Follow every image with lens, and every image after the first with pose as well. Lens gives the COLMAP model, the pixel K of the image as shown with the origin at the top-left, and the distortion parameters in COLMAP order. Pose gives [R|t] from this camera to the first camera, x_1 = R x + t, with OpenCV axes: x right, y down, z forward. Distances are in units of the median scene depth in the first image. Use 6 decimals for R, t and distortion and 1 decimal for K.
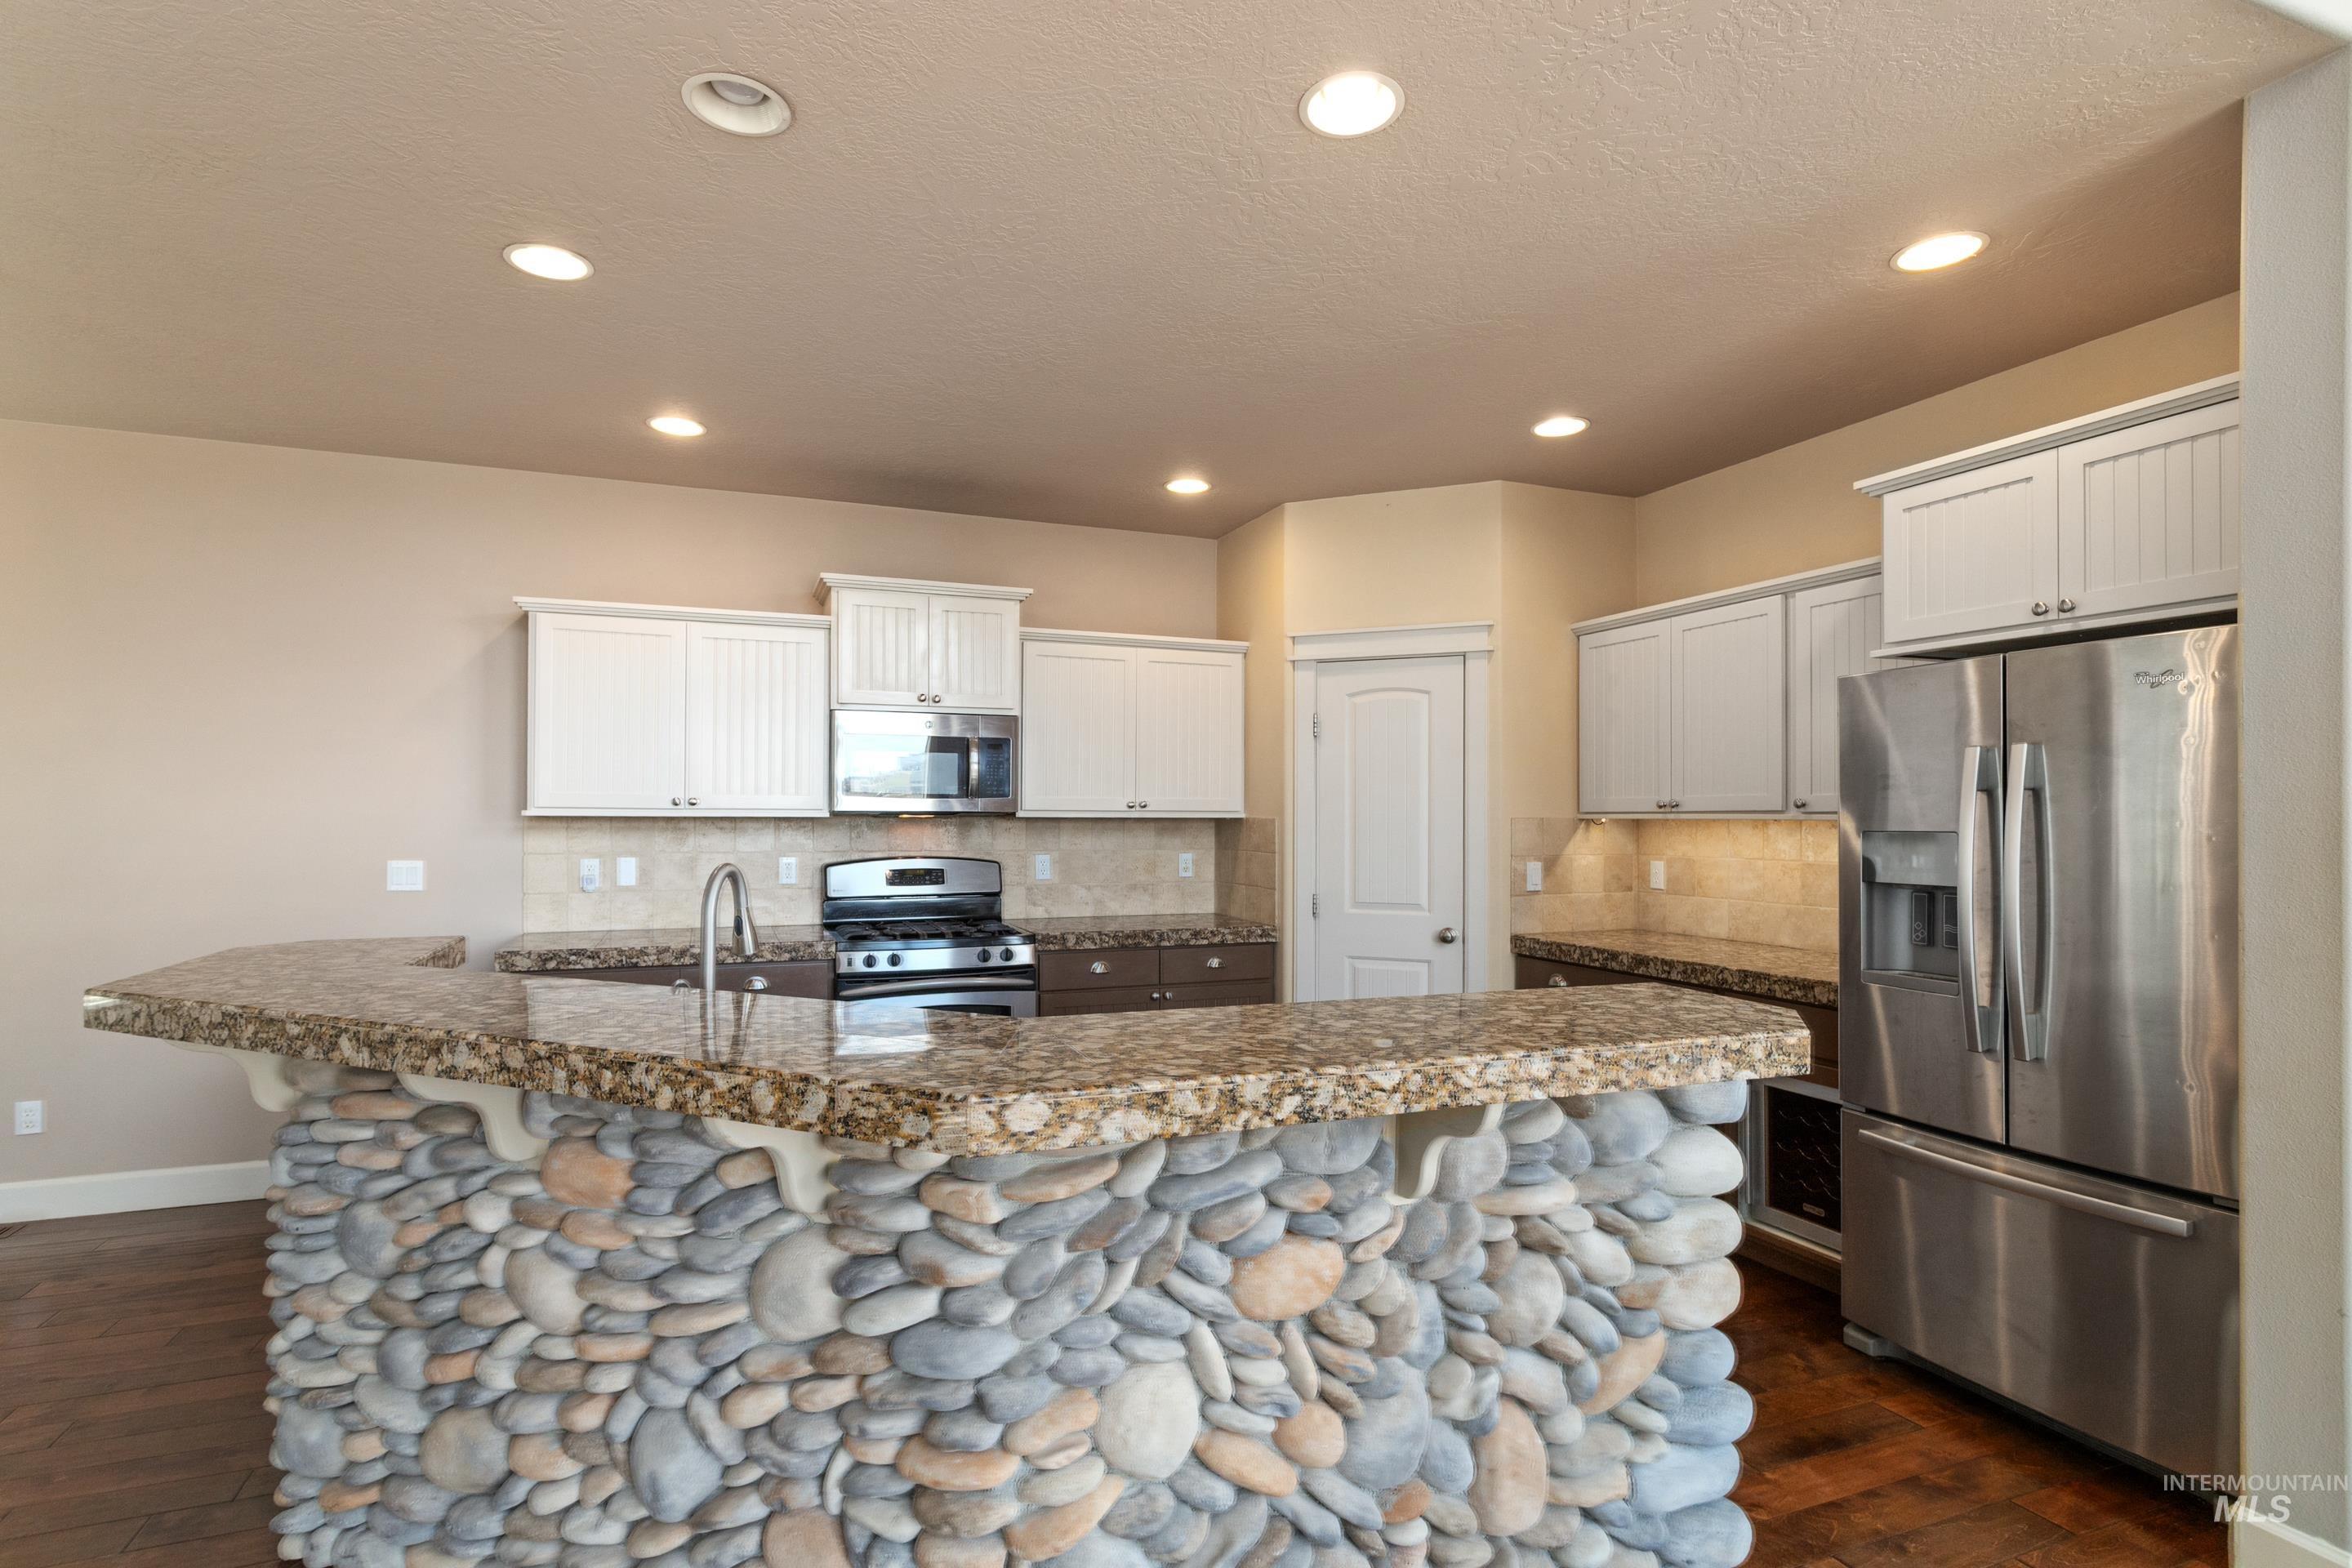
lens RADIAL K [[1140.5, 0, 1163.0], [0, 1140.5, 860.2], [0, 0, 1]] dist [-0.002575, 0.000221]
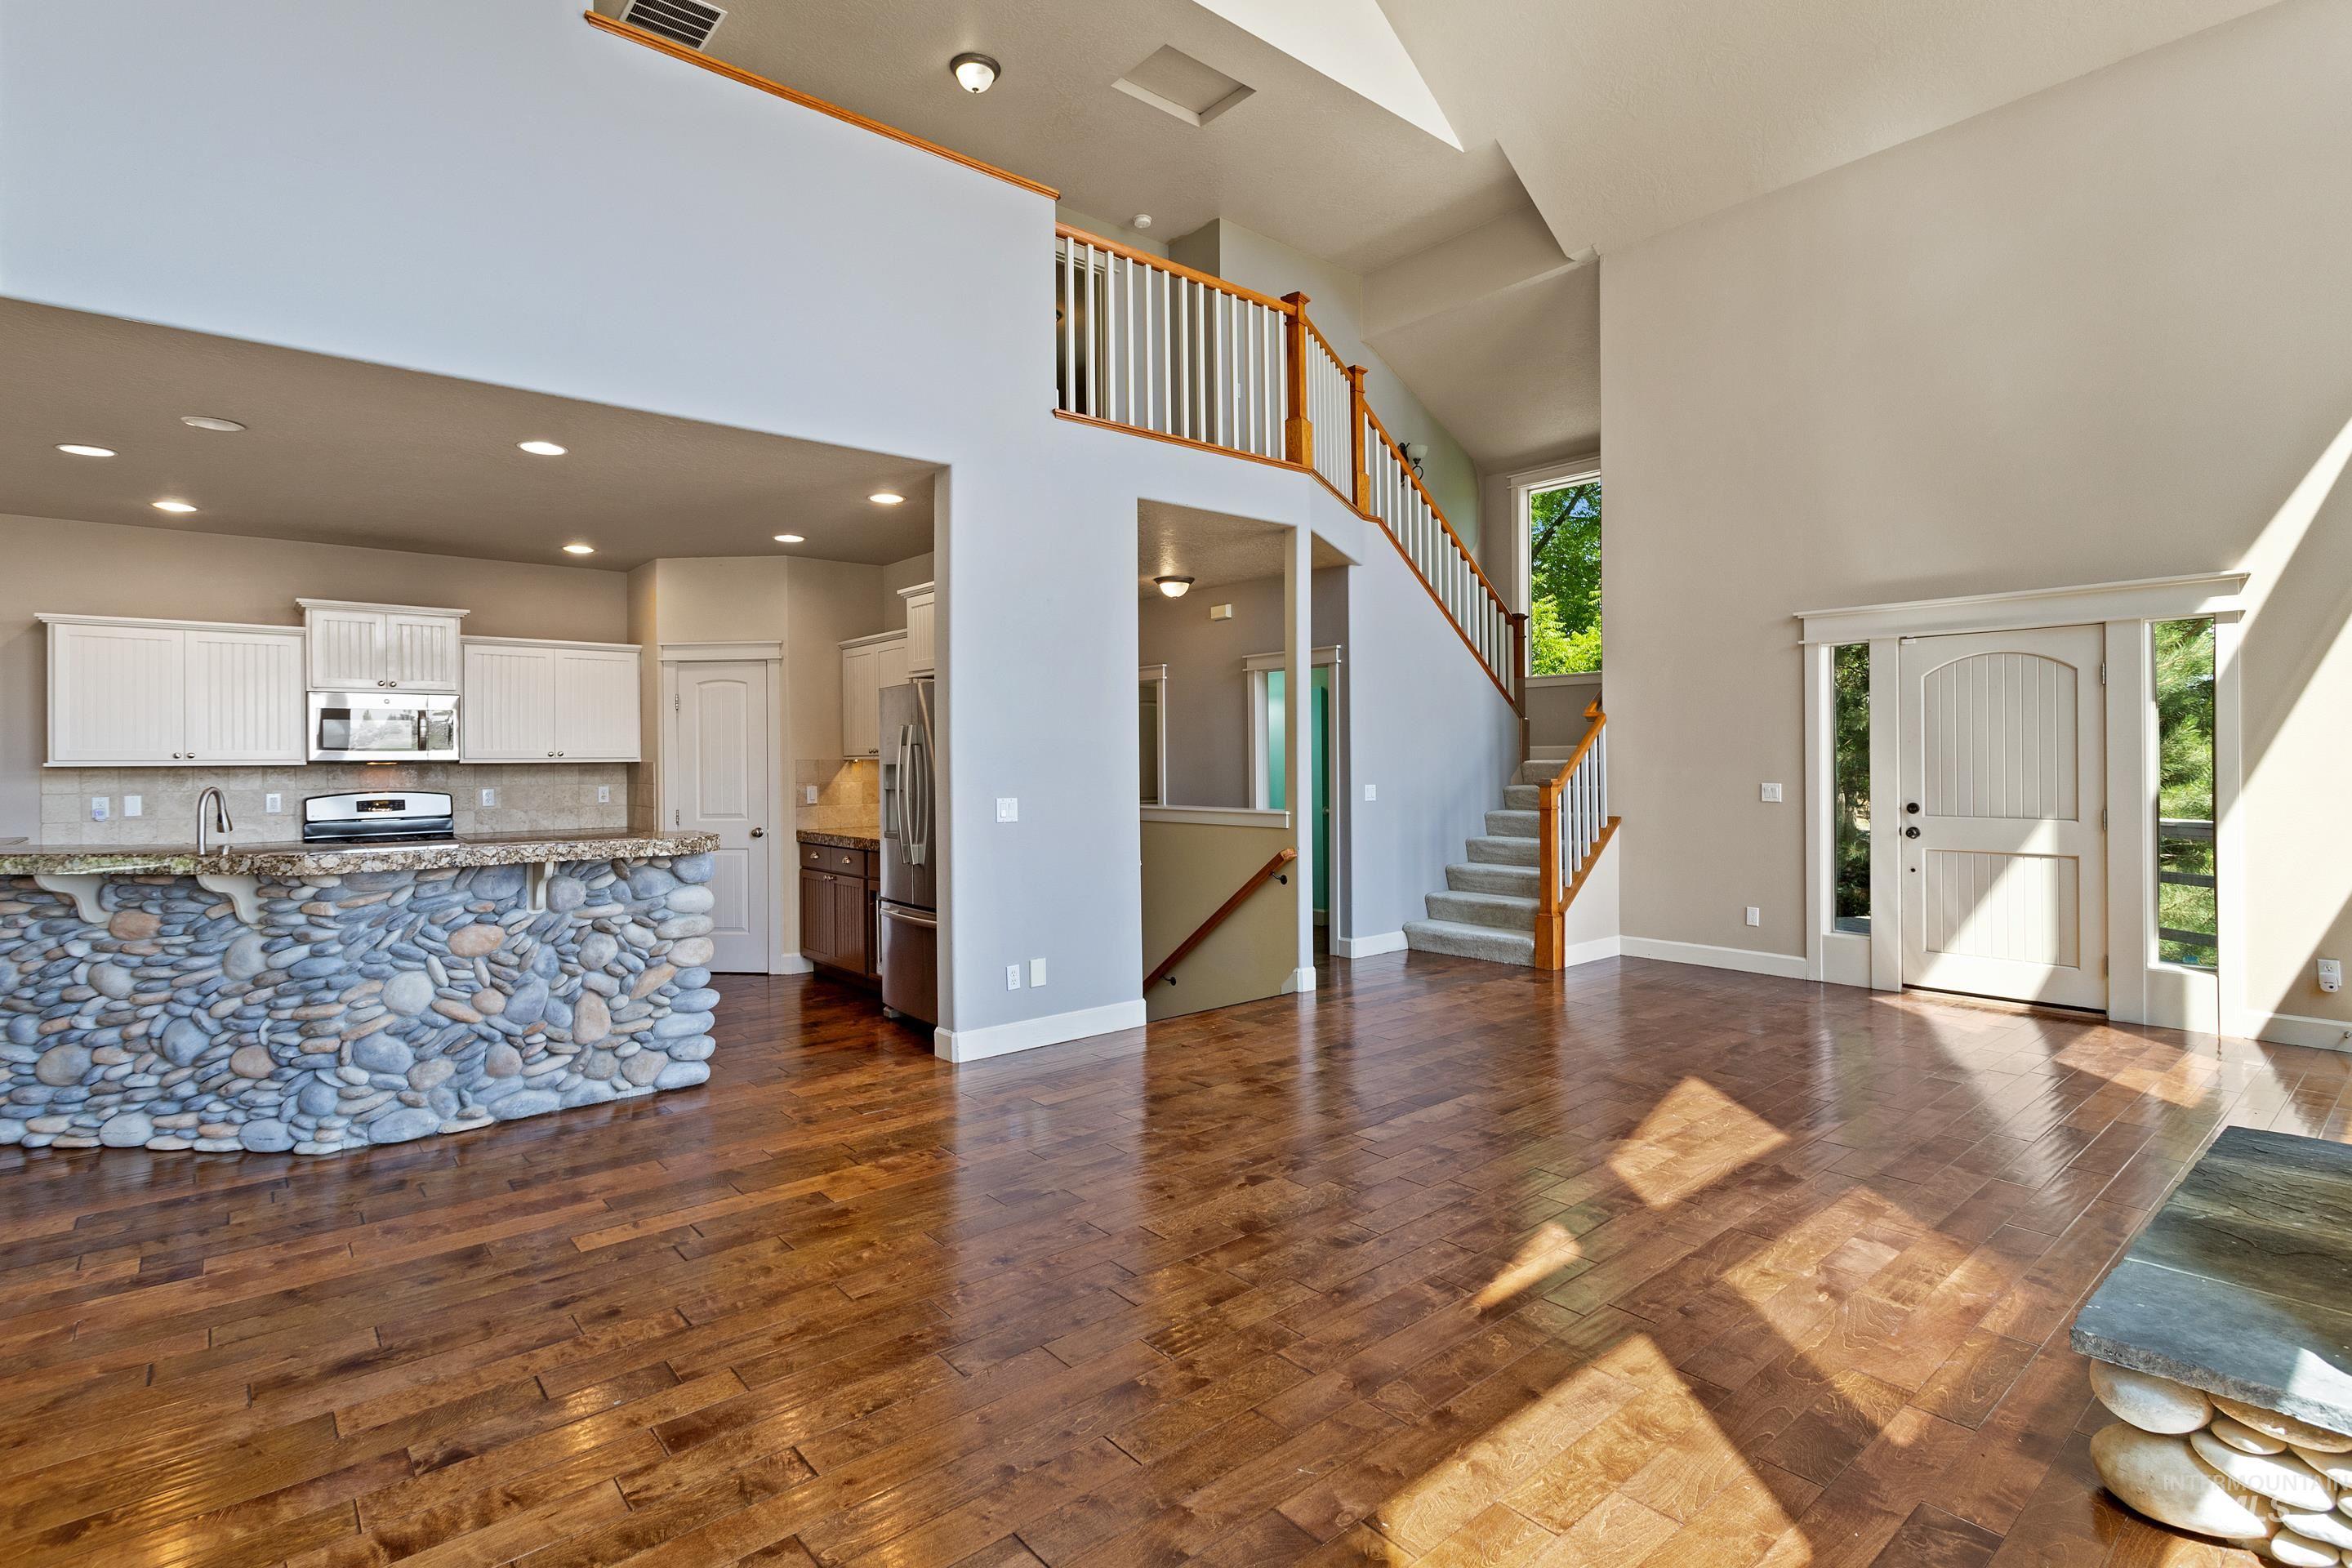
lens RADIAL K [[1127.8, 0, 1176.0], [0, 1127.8, 784.0], [0, 0, 1]] dist [-0.000809, -0.001052]
pose [[0.946363, -0.018710, 0.322565, 0.712622], [0.024057, 0.999631, -0.012596, 0.075690], [-0.322210, 0.019680, 0.946464, -1.738468]]
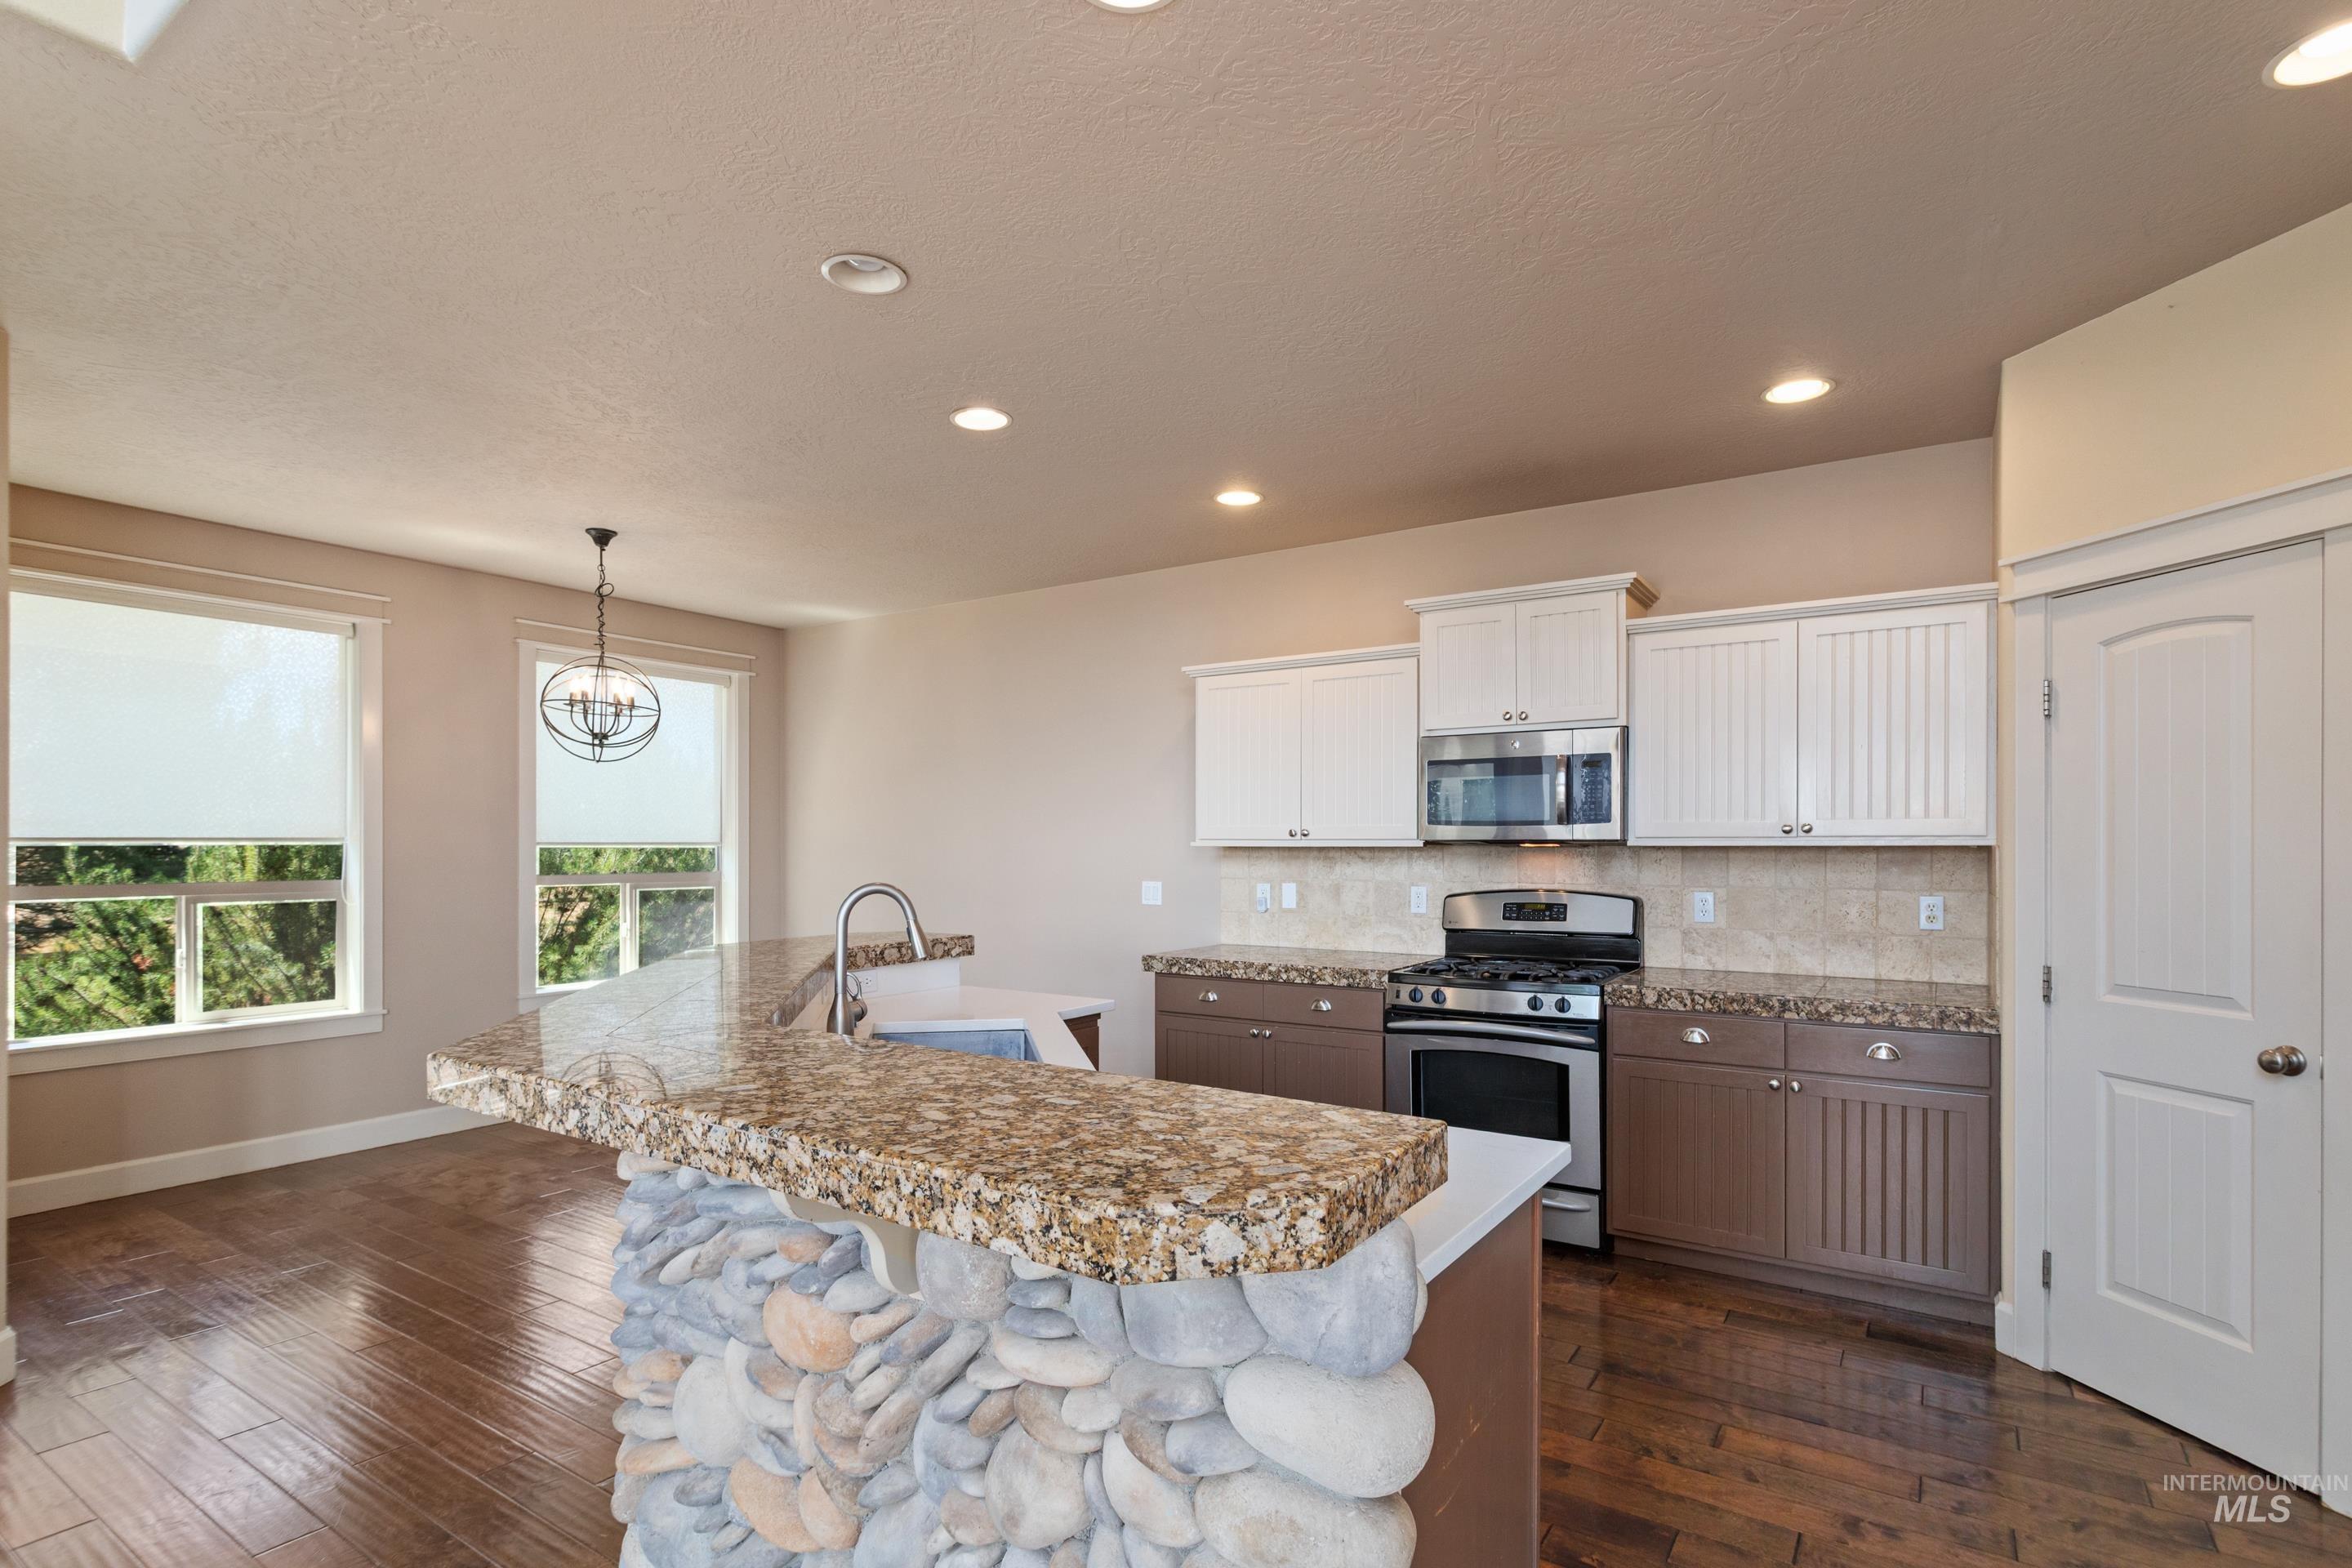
lens RADIAL K [[1140.5, 0, 1163.0], [0, 1140.5, 860.2], [0, 0, 1]] dist [-0.002575, 0.000221]
pose [[0.574218, 0.005873, -0.818682, 0.925211], [-0.027479, 0.999549, -0.012102, -0.018925], [0.818241, 0.029446, 0.574120, 0.598709]]
